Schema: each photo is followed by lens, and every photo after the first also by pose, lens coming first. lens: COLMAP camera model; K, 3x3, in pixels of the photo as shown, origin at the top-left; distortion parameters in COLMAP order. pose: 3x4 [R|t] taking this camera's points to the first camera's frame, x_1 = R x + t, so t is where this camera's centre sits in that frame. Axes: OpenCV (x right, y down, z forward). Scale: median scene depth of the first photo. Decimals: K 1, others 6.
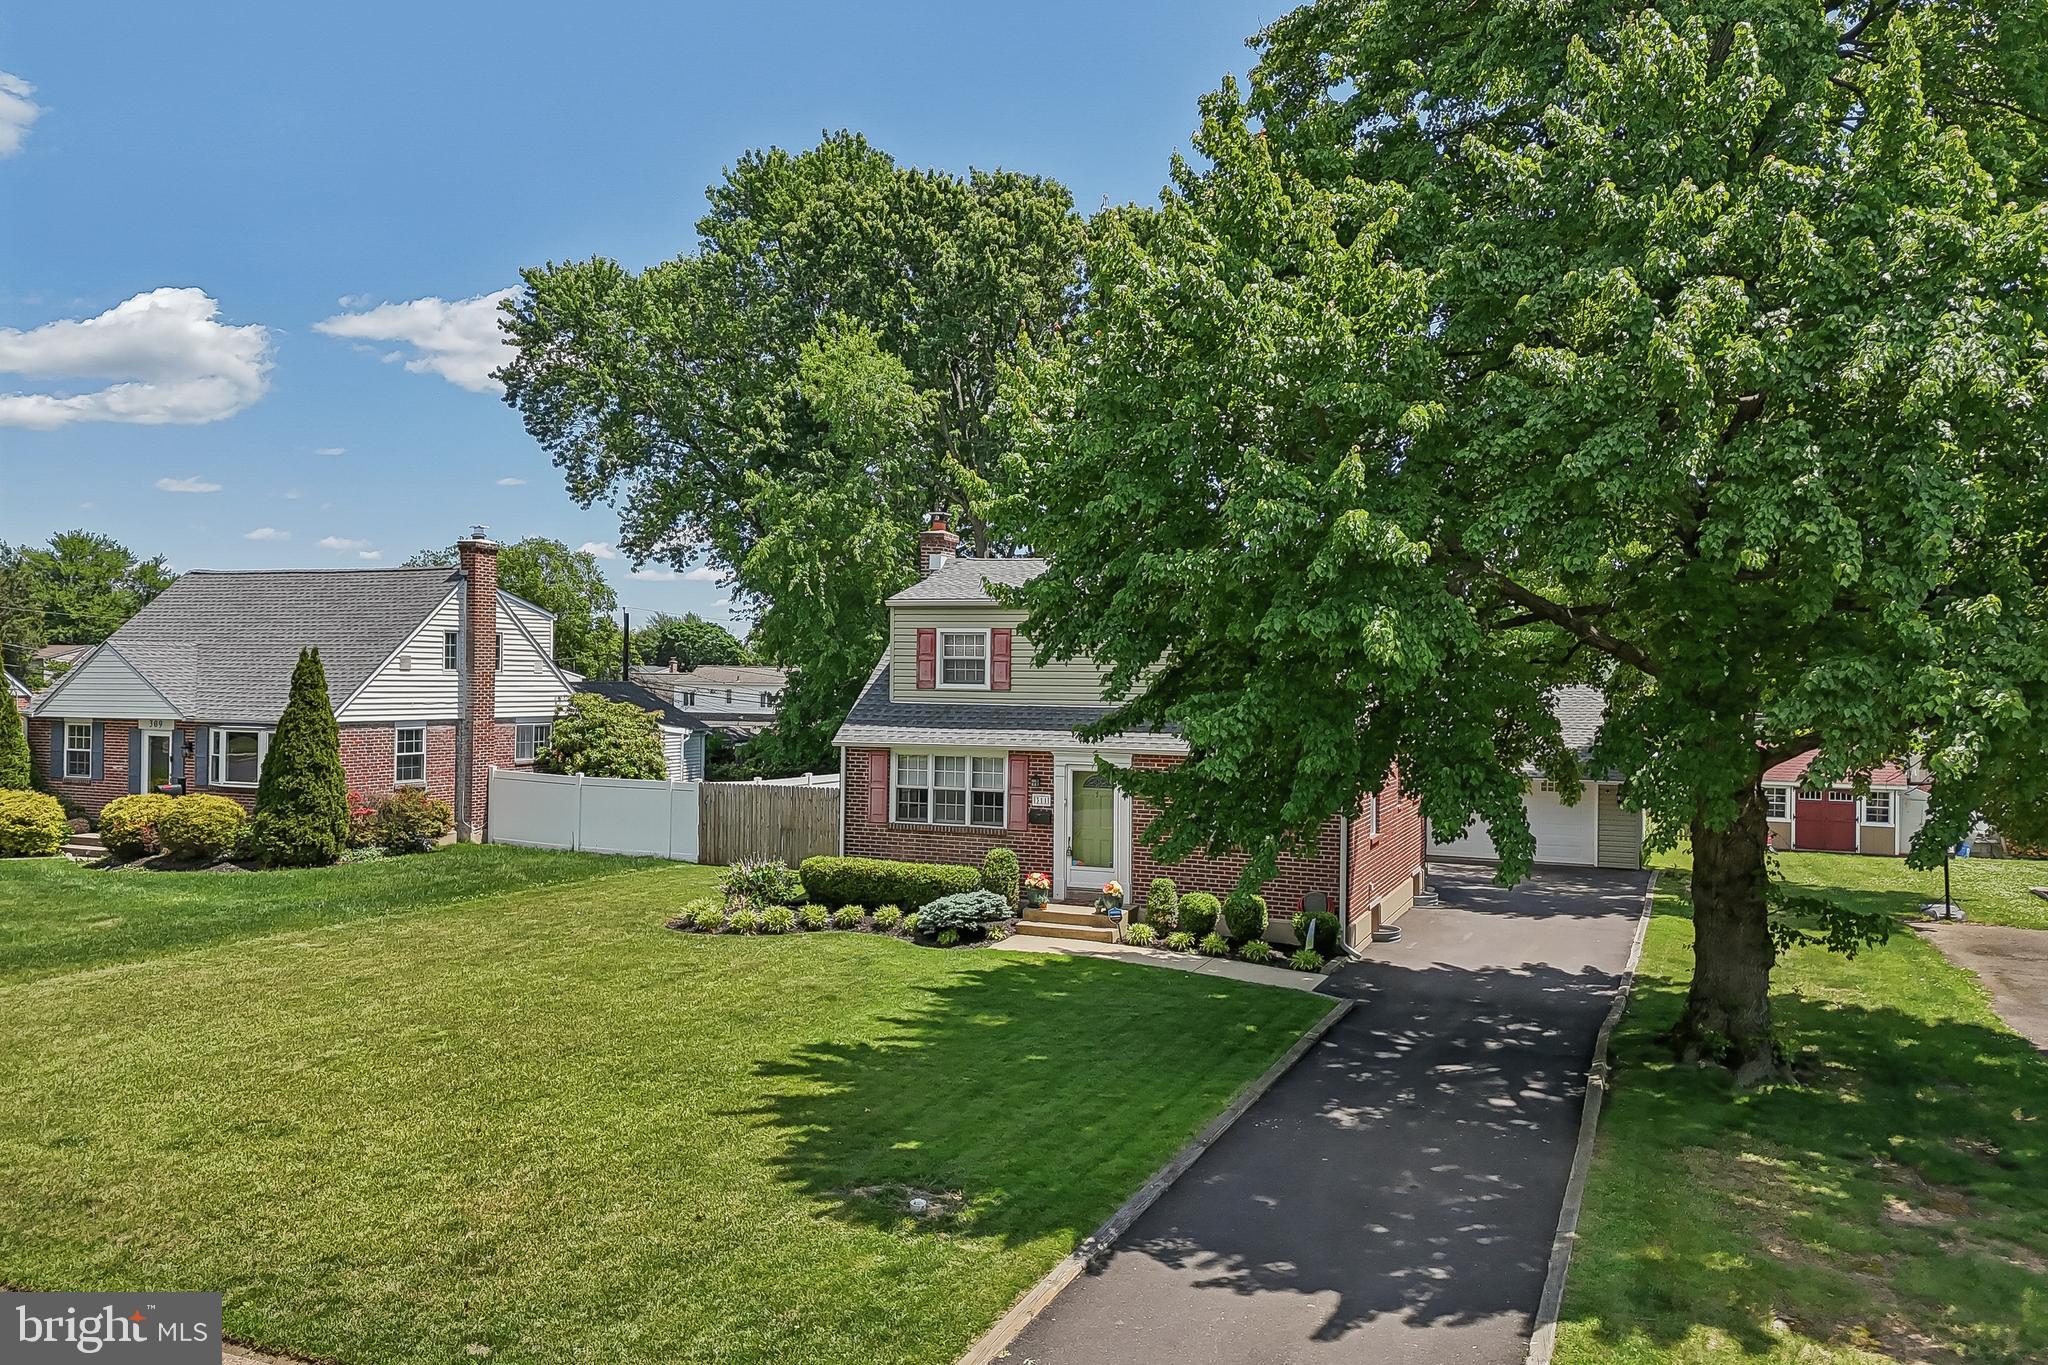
lens RADIAL K [[1498.8, 0, 1024.0], [0, 1498.8, 682.5], [0, 0, 1]] dist [0.075287, -0.070480]
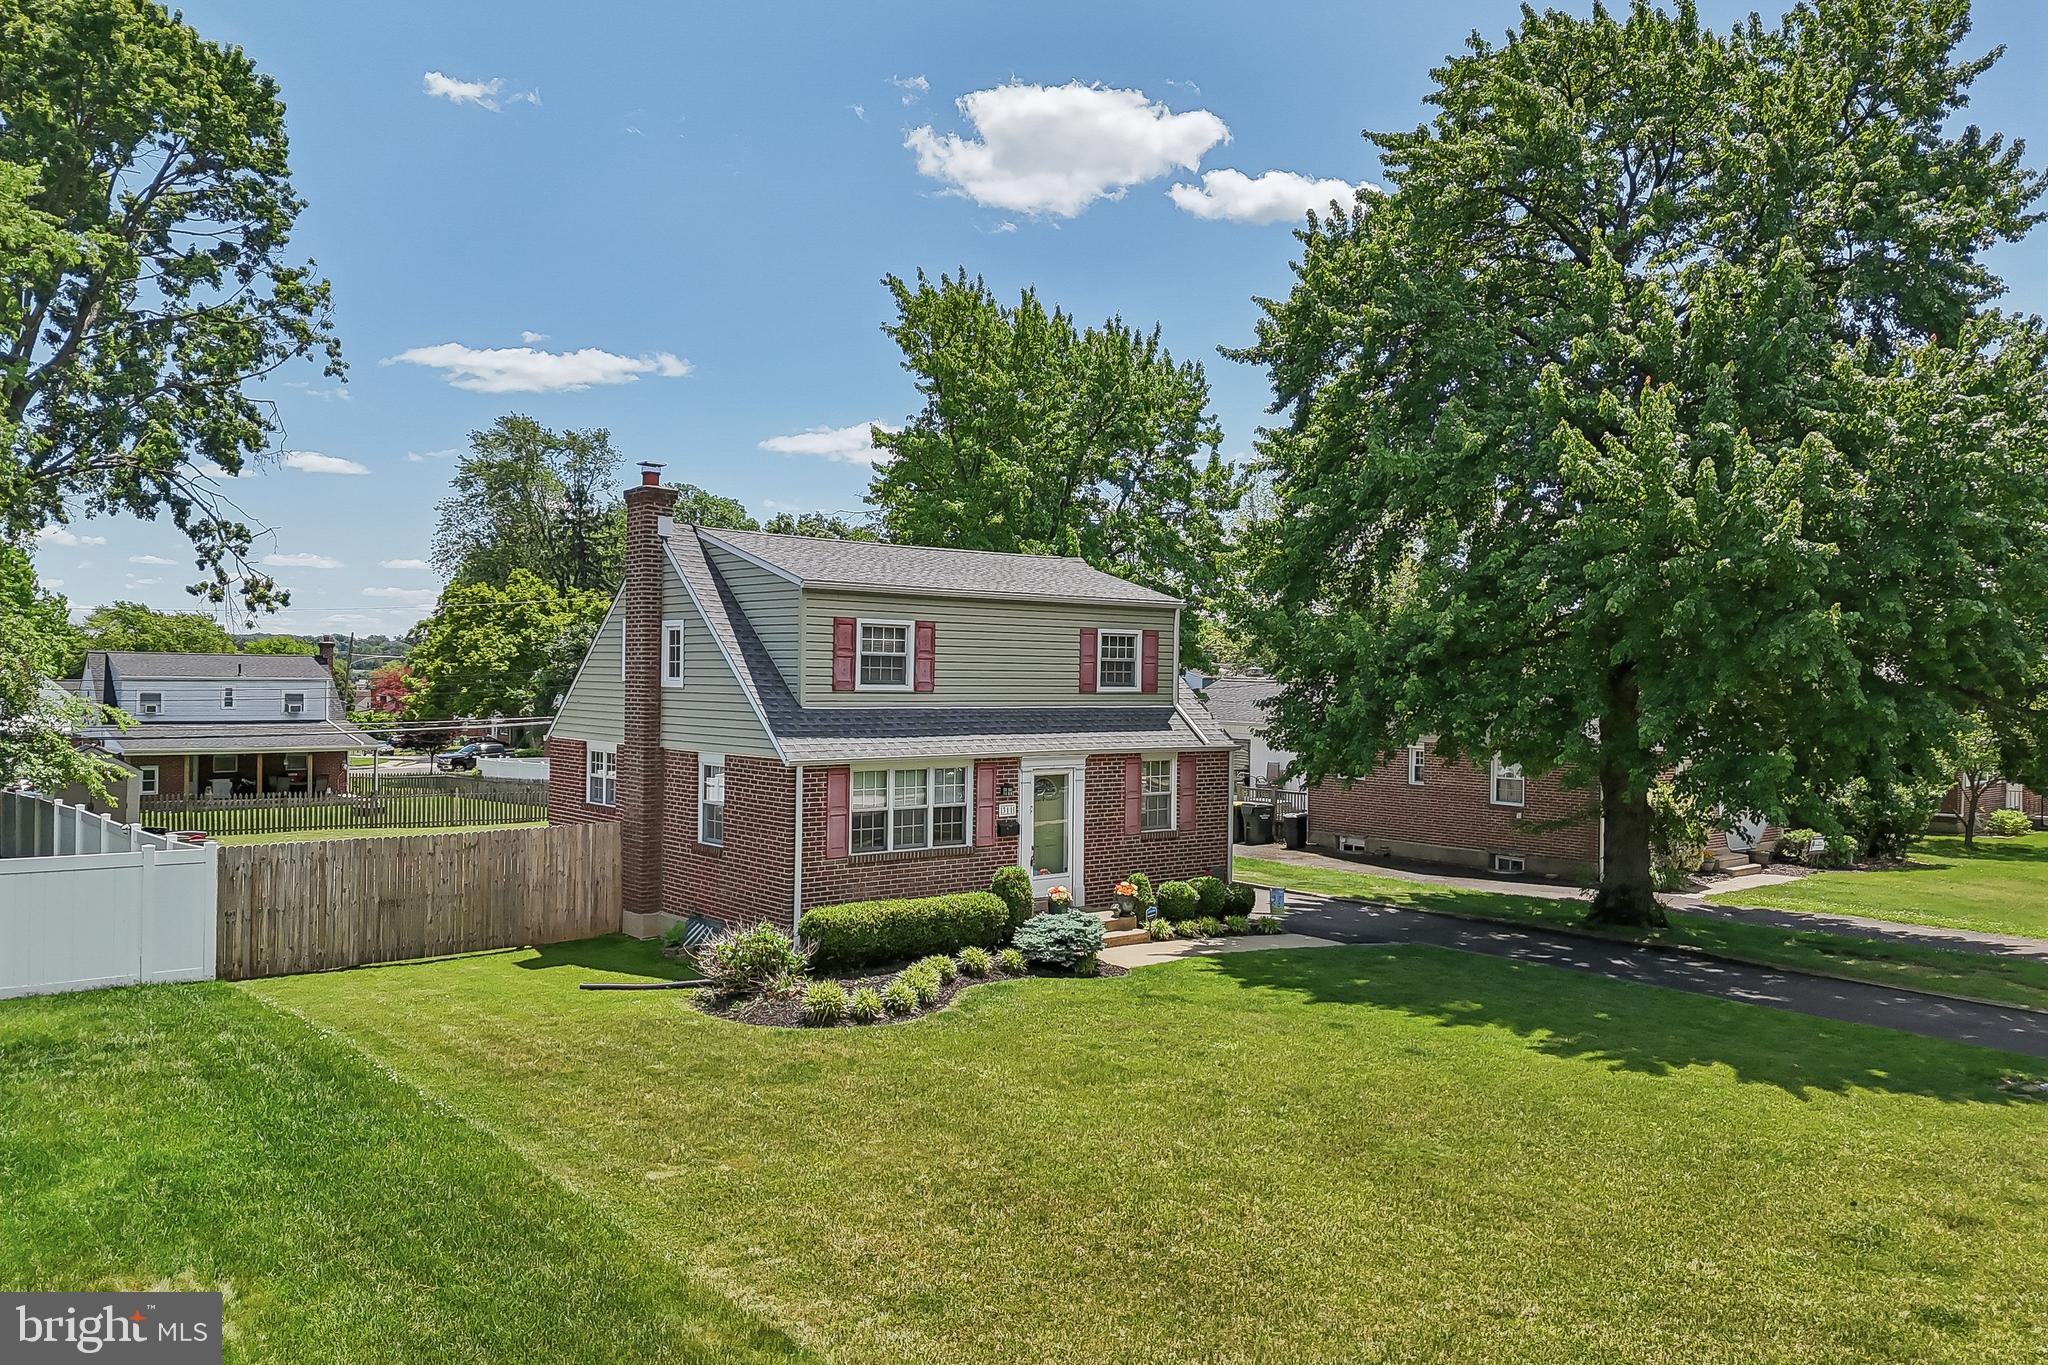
lens RADIAL K [[1498.8, 0, 1024.0], [0, 1498.8, 682.5], [0, 0, 1]] dist [0.075287, -0.070480]
pose [[0.505268, -0.012623, 0.862870, -0.750267], [0.004029, 0.999917, 0.012268, -0.010676], [-0.862953, -0.002723, 0.505276, 0.510143]]
